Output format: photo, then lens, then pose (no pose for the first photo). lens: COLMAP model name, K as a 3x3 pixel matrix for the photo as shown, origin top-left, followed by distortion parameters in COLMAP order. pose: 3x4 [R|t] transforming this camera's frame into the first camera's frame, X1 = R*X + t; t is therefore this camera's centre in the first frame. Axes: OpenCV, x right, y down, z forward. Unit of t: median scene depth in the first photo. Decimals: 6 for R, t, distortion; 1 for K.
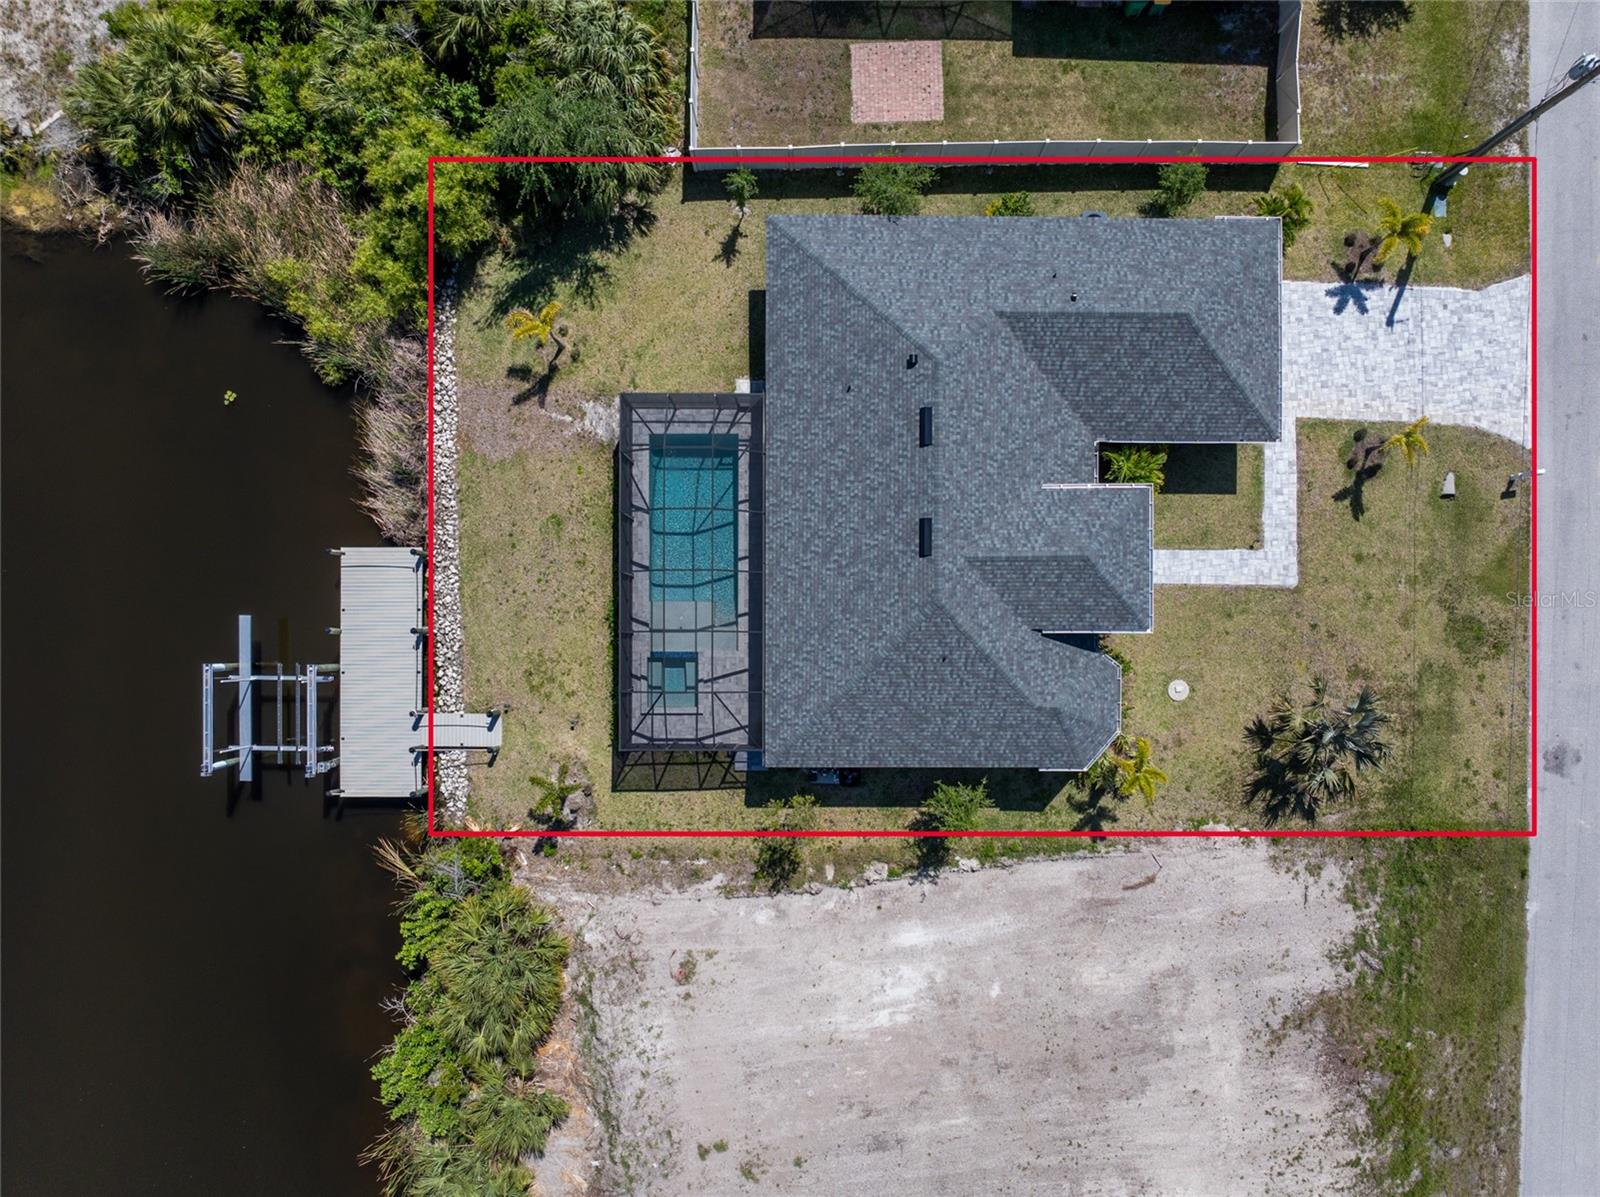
lens RADIAL K [[1153.1, 0, 809.0], [0, 1153.1, 593.1], [0, 0, 1]] dist [-0.042226, 0.003524]
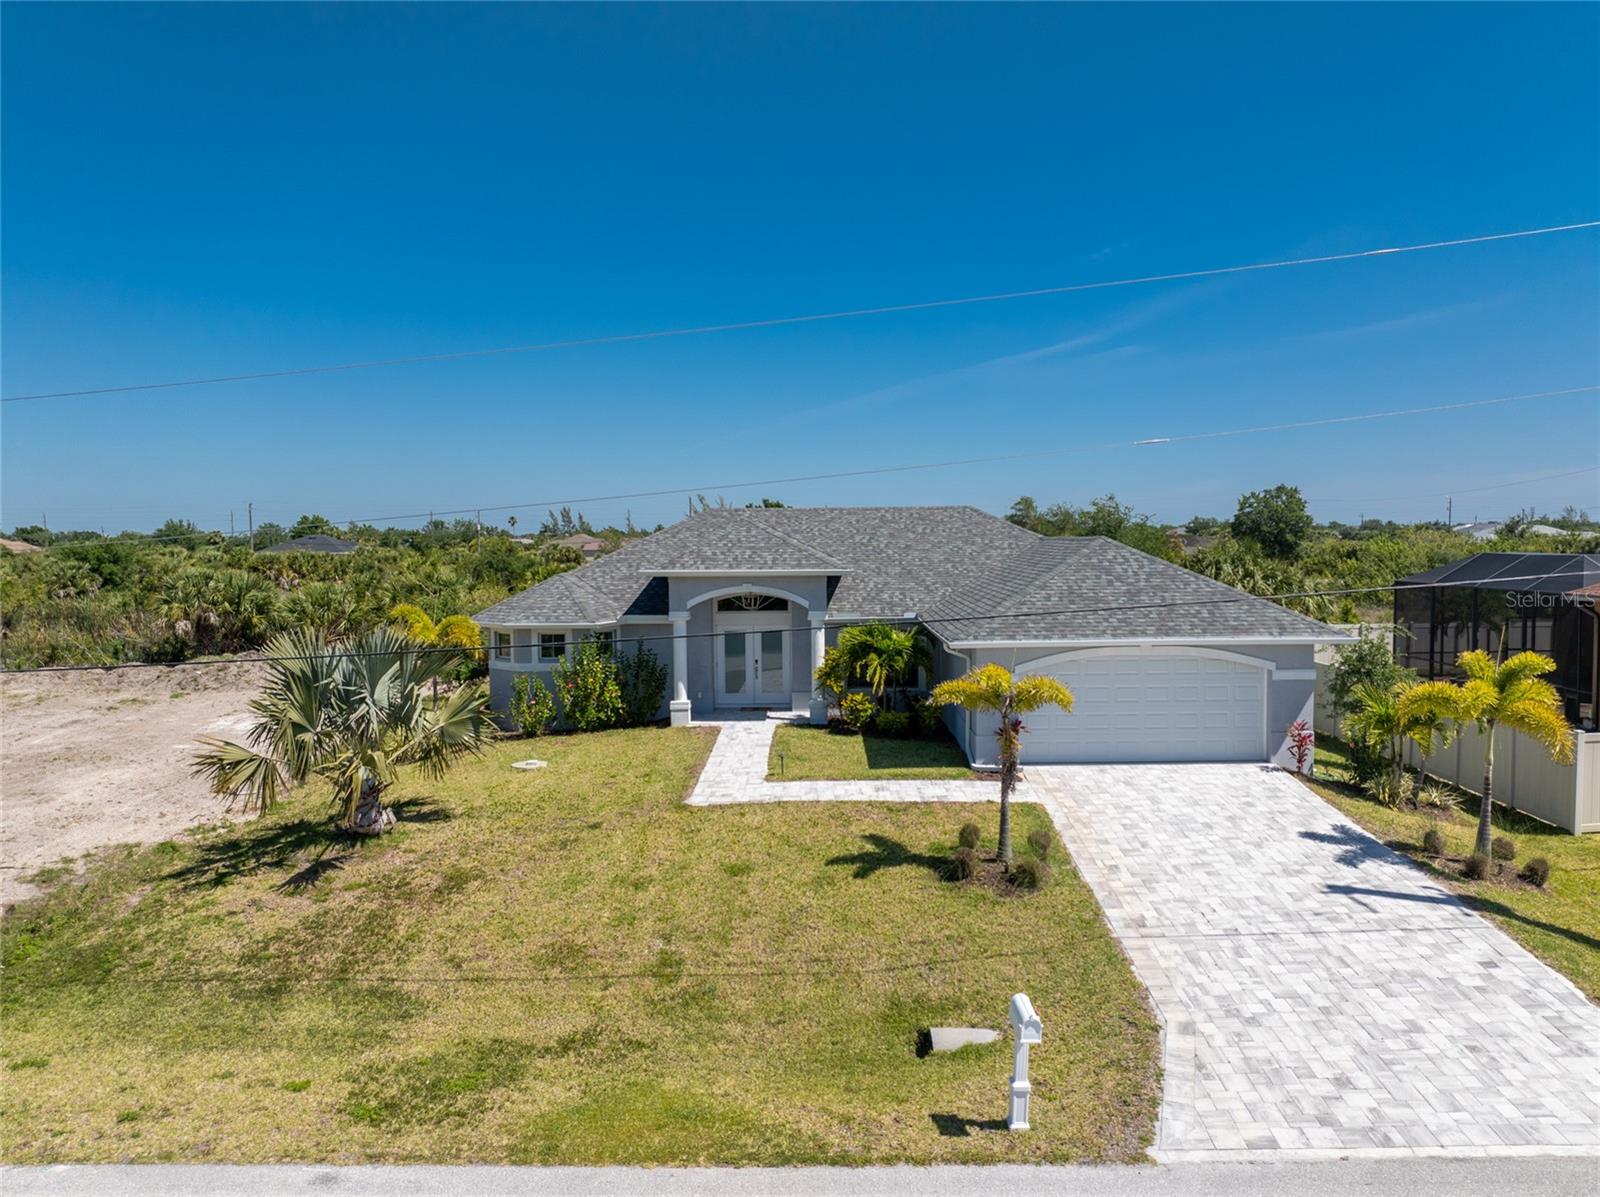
lens RADIAL K [[1141.0, 0, 796.8], [0, 1141.0, 597.0], [0, 0, 1]] dist [-0.059815, 0.027263]
pose [[-0.009096, 0.060107, -0.998150, 0.869607], [-0.999957, -0.002405, 0.008968, -0.053569], [-0.001862, 0.998189, 0.060126, 0.865903]]
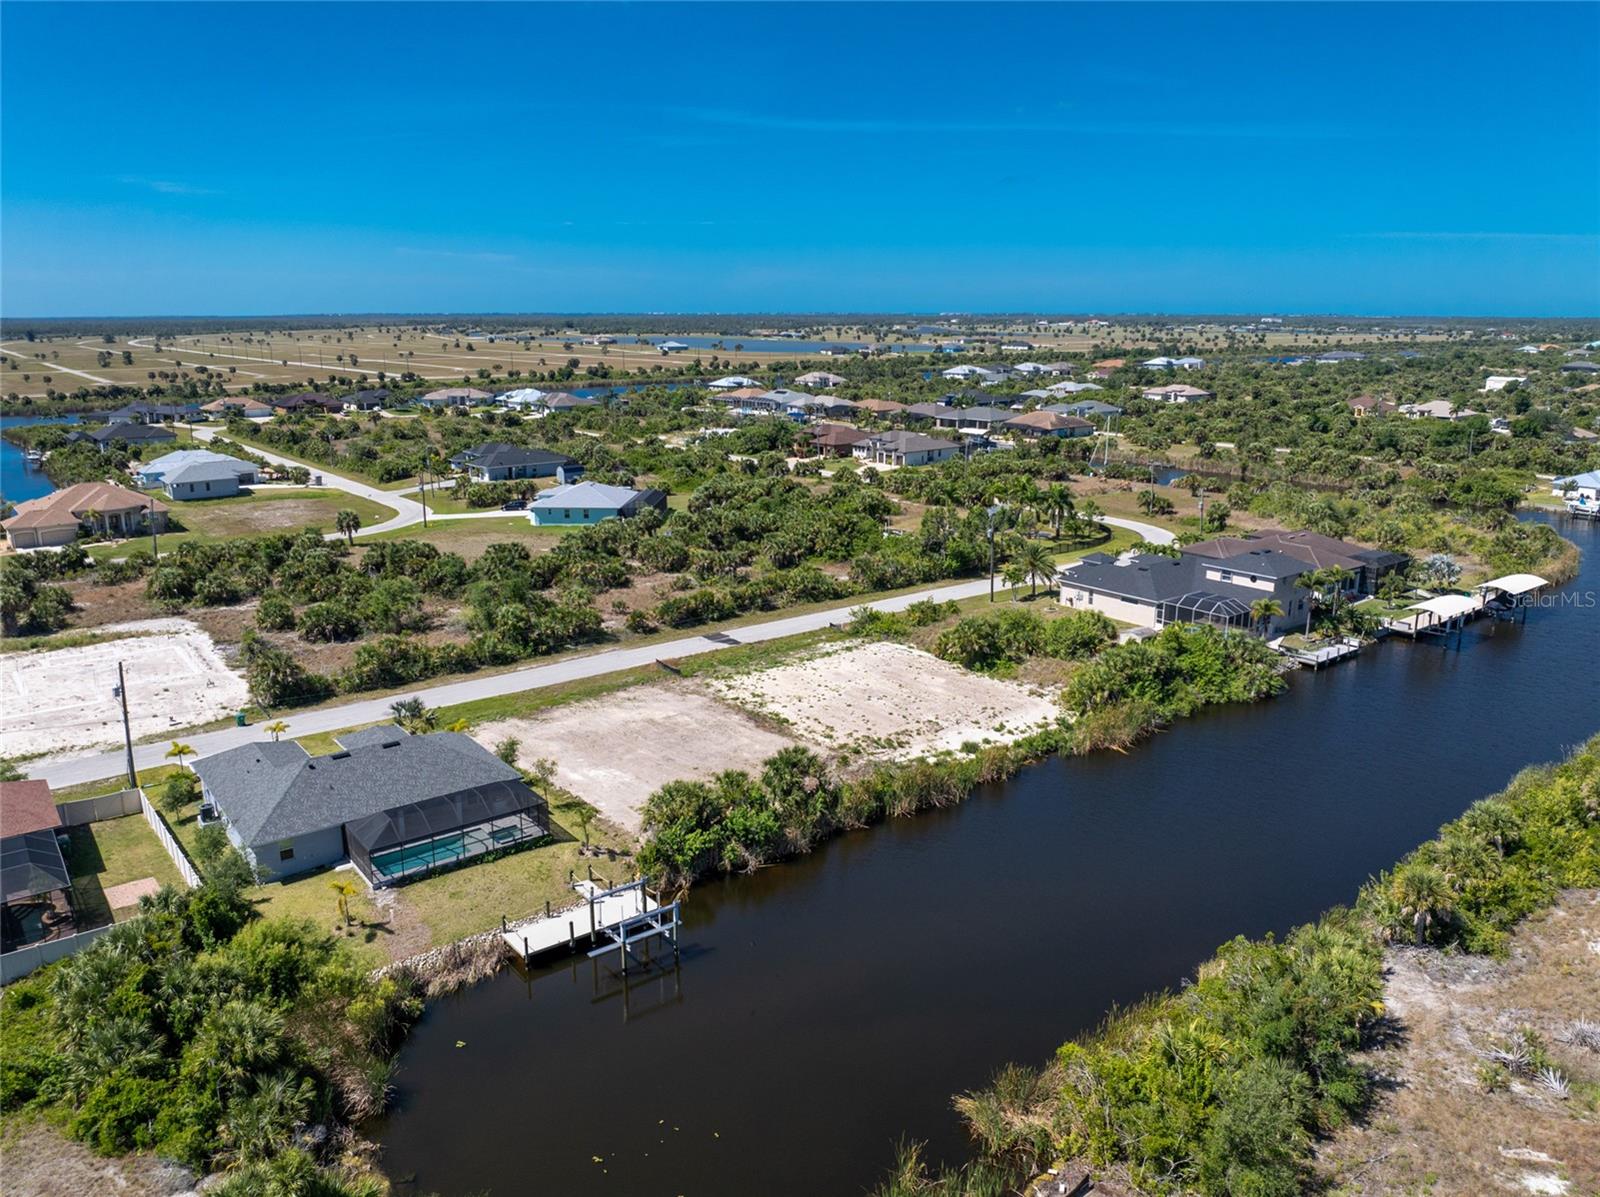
lens RADIAL K [[1153.1, 0, 809.0], [0, 1153.1, 593.1], [0, 0, 1]] dist [-0.042226, 0.003524]
pose [[-0.621286, -0.184631, 0.761522, -1.757795], [0.783507, -0.160015, 0.600426, -0.595563], [0.010998, 0.969694, 0.244075, 0.148891]]
